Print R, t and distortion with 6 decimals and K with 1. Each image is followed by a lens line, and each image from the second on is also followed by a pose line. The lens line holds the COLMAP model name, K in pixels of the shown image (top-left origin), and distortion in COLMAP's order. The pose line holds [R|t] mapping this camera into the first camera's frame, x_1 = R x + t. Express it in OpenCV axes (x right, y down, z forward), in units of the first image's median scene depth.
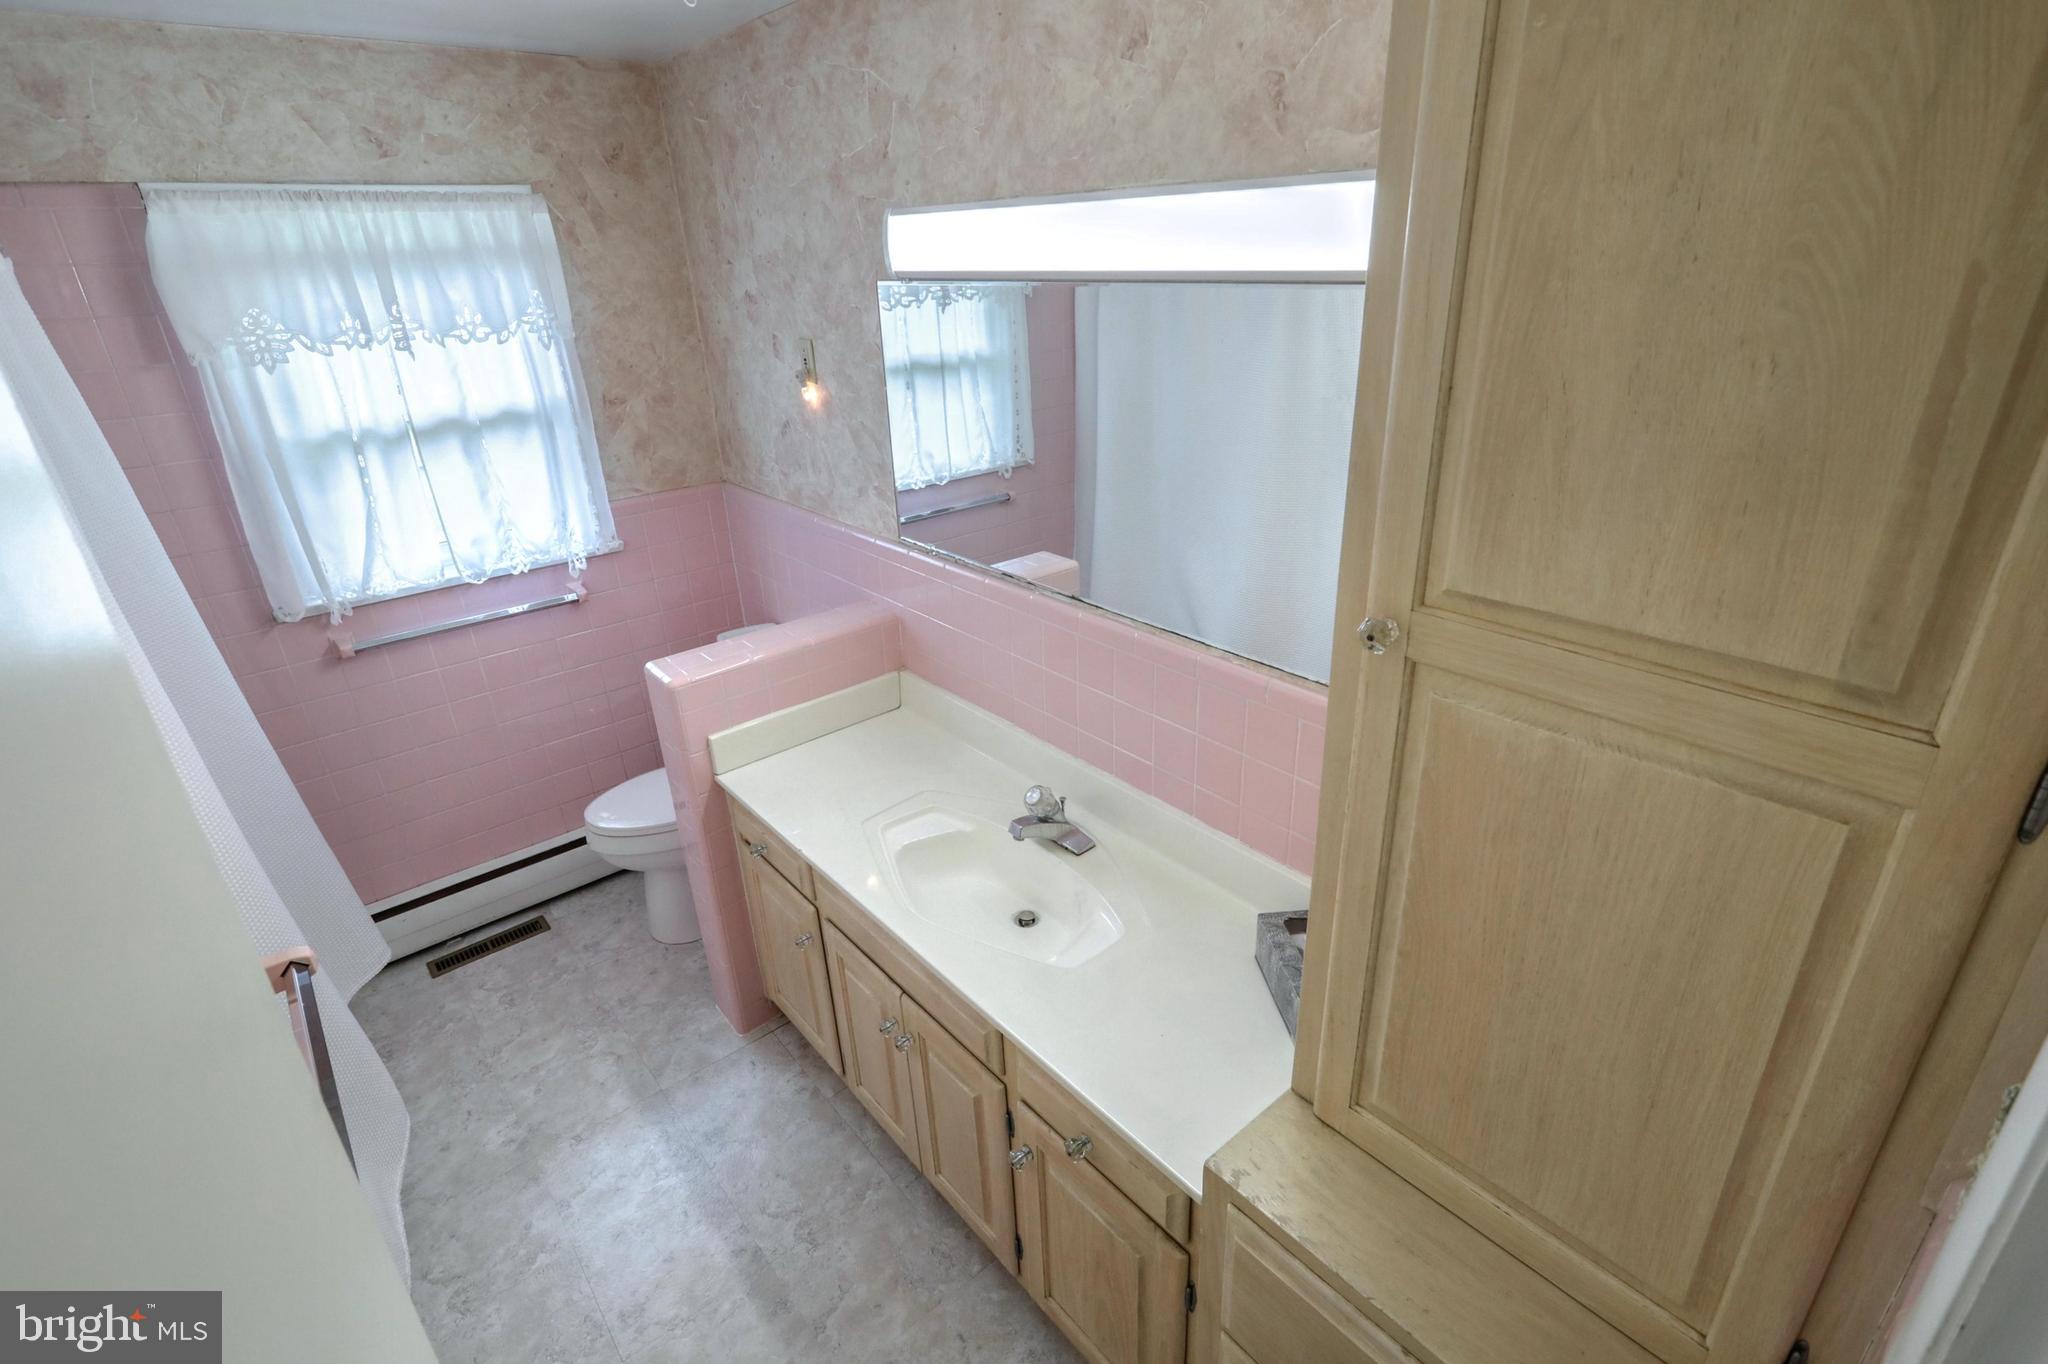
lens RADIAL K [[980.7, 0, 1027.7], [0, 980.7, 676.2], [0, 0, 1]] dist [-0.002192, 0.000947]
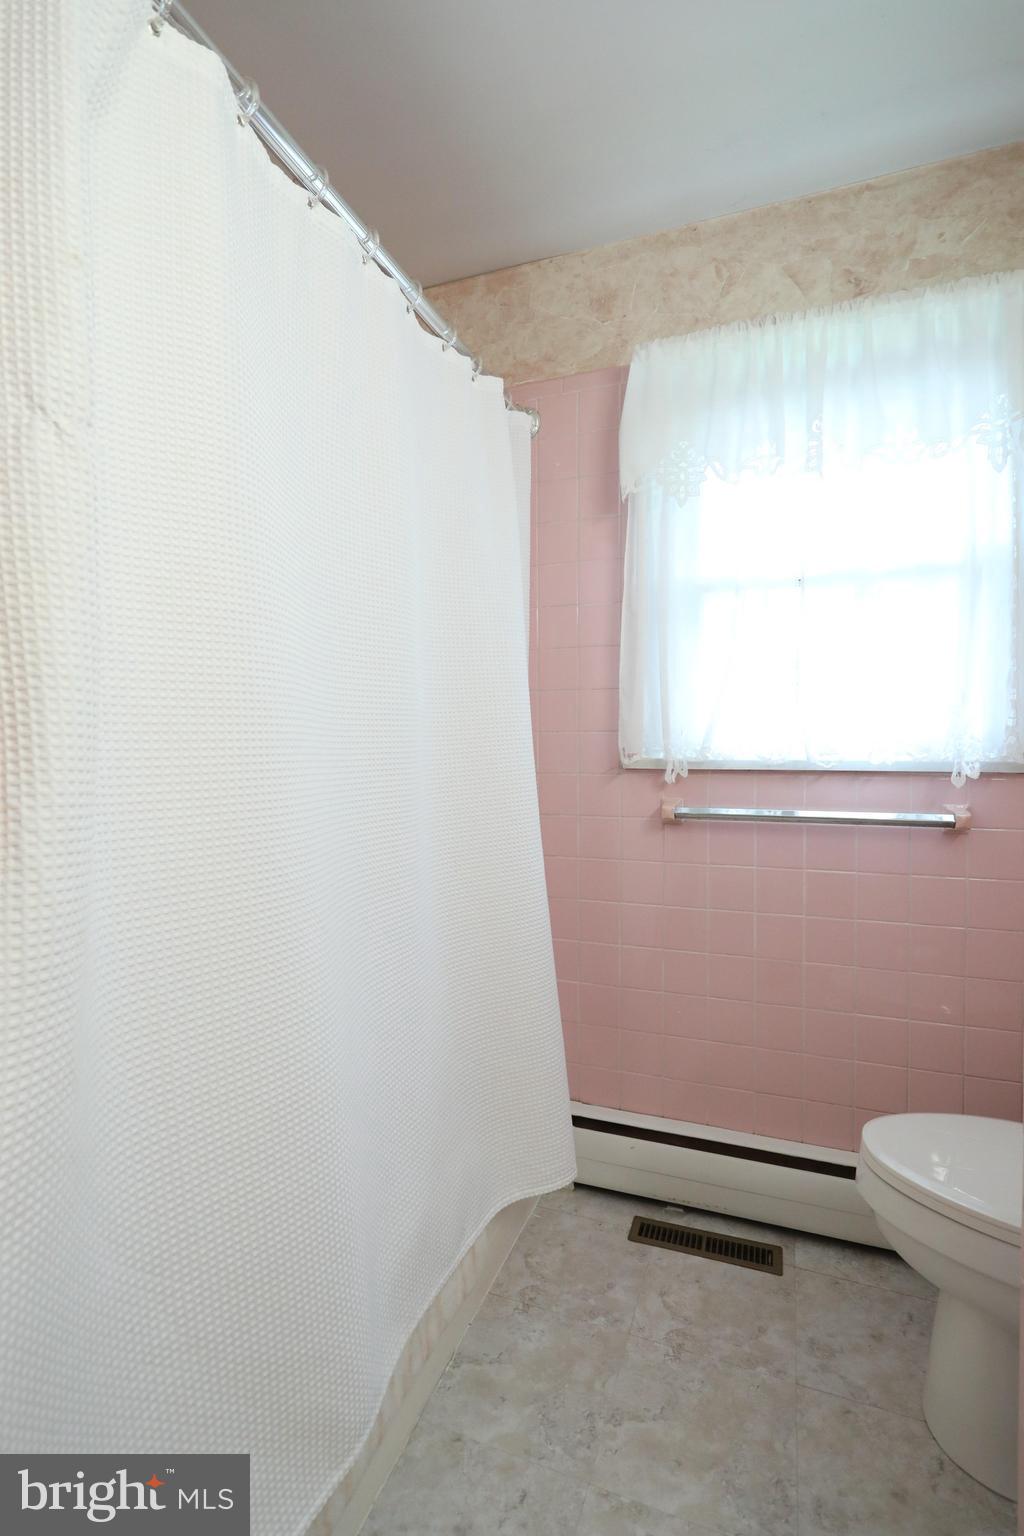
lens RADIAL K [[720.0, 0, 519.4], [0, 720.0, 767.7], [0, 0, 1]] dist [-0.015430, 0.009269]
pose [[0.487020, 0.065594, -0.870924, -0.194112], [-0.360833, 0.923207, -0.132246, 0.073583], [0.795368, 0.378665, 0.473289, 0.574324]]
